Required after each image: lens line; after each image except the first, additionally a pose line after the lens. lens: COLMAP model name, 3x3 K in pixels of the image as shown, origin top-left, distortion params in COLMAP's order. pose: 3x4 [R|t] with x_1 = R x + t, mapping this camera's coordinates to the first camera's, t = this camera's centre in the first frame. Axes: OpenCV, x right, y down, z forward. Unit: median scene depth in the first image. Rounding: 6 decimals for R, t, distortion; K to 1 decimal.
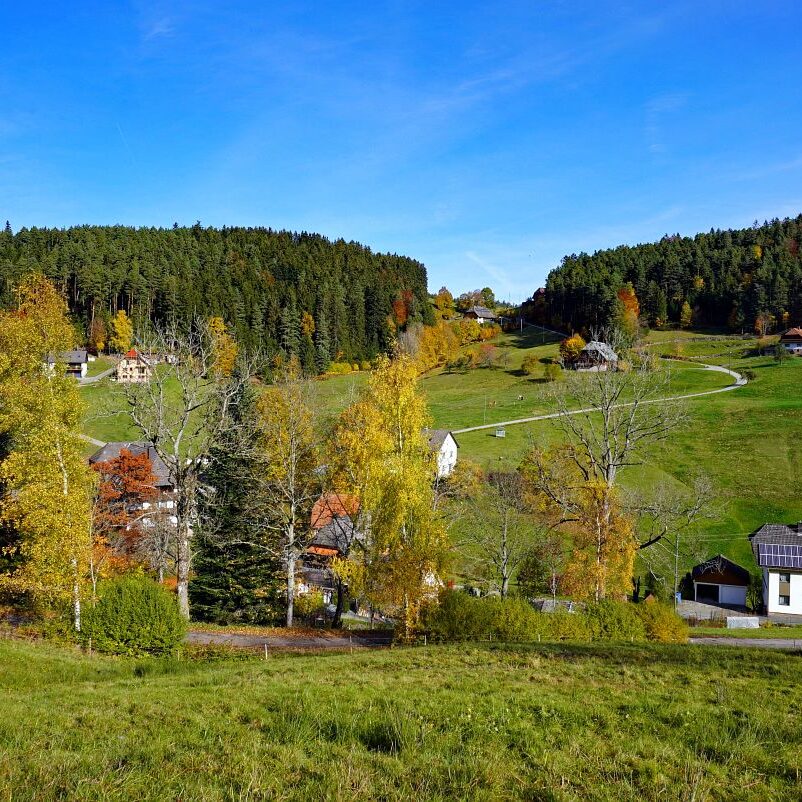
lens RADIAL K [[834.5, 0, 401.0], [0, 834.5, 401.0], [0, 0, 1]] dist [-0.054027, 0.033894]
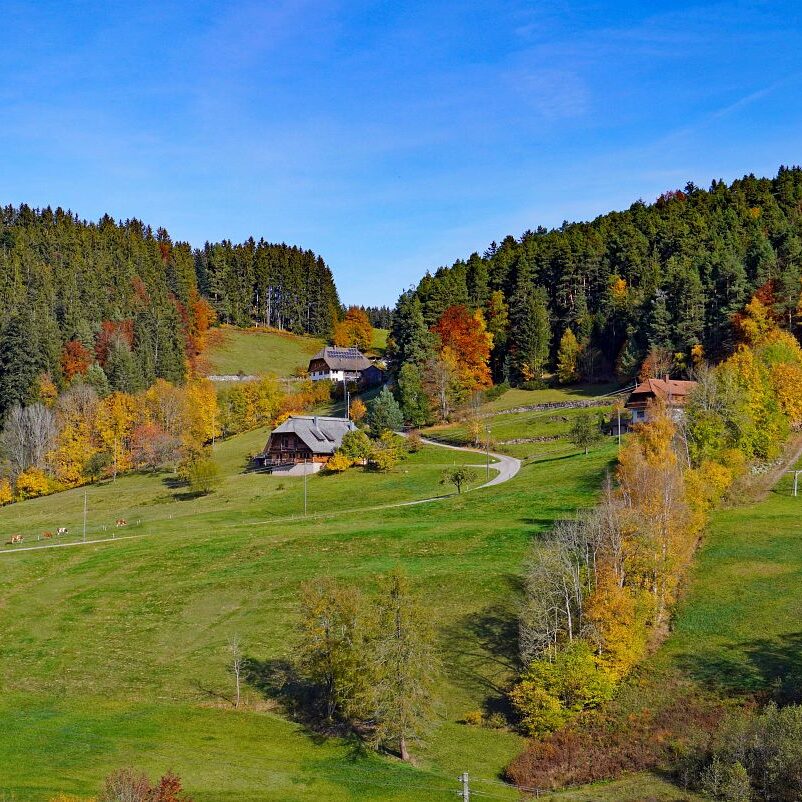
lens RADIAL K [[1954.6, 0, 401.0], [0, 1954.6, 401.0], [0, 0, 1]] dist [0.063263, -0.007043]
pose [[0.985856, -0.024314, -0.165820, 0.441252], [0.010614, 0.996492, -0.083011, 0.016879], [0.167256, 0.080077, 0.982656, -0.144674]]
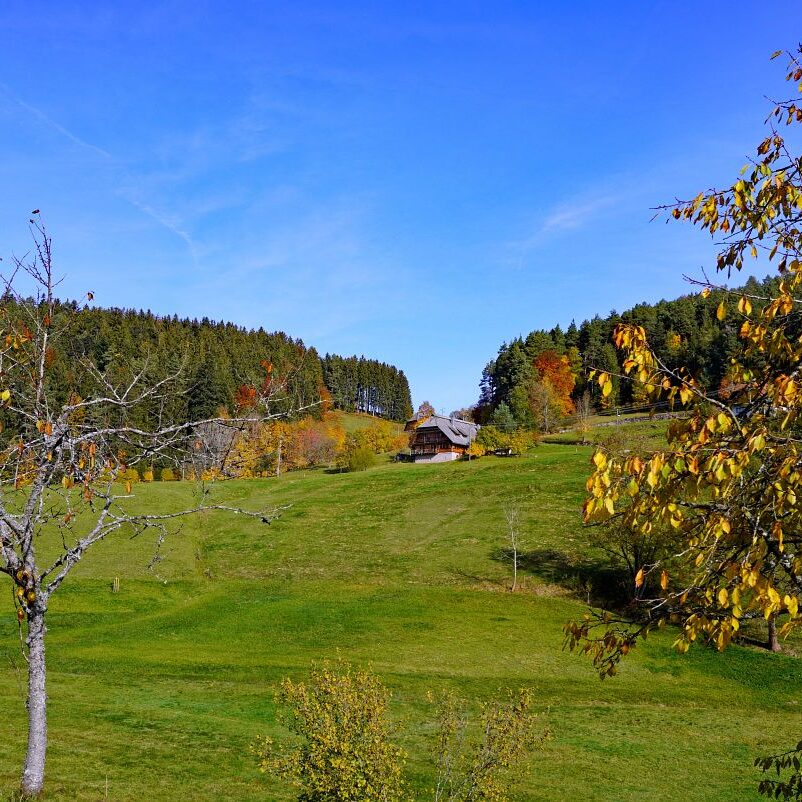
lens RADIAL K [[1107.9, 0, 401.0], [0, 1107.9, 401.0], [0, 0, 1]] dist [-0.001986, 0.014622]
pose [[0.987167, -0.010502, -0.159344, 0.301063], [-0.020616, 0.981103, -0.192383, 0.069403], [0.158353, 0.193200, 0.968297, 0.176011]]
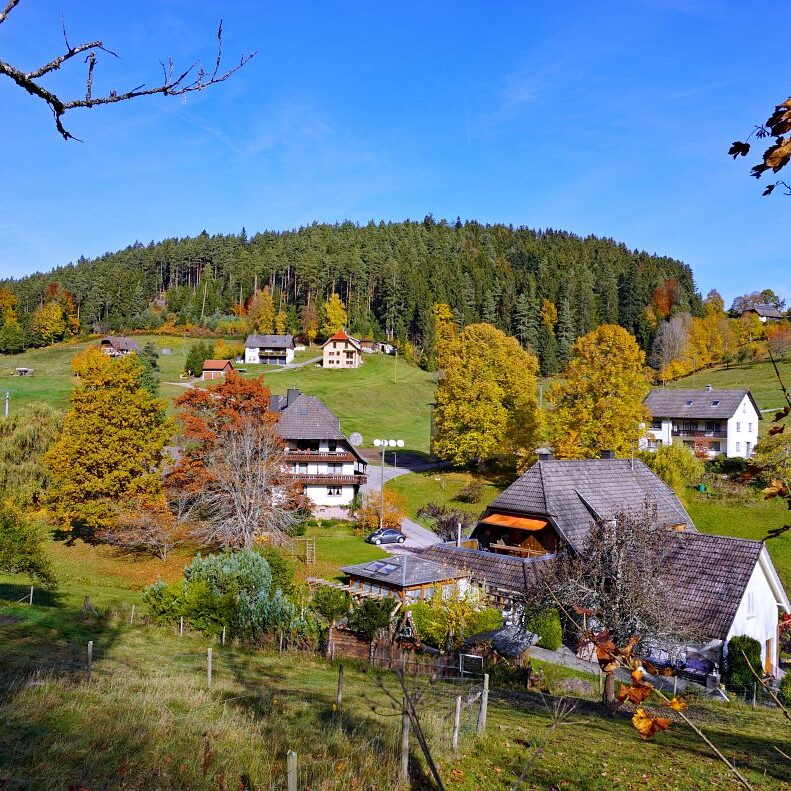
lens RADIAL K [[839.5, 0, 395.5], [0, 839.5, 395.5], [0, 0, 1]] dist [-0.015677, 0.002091]
pose [[0.953870, 0.003201, -0.300202, -0.003726], [-0.019395, 0.998511, -0.050980, 0.038681], [0.299592, 0.054451, 0.952512, 0.146037]]
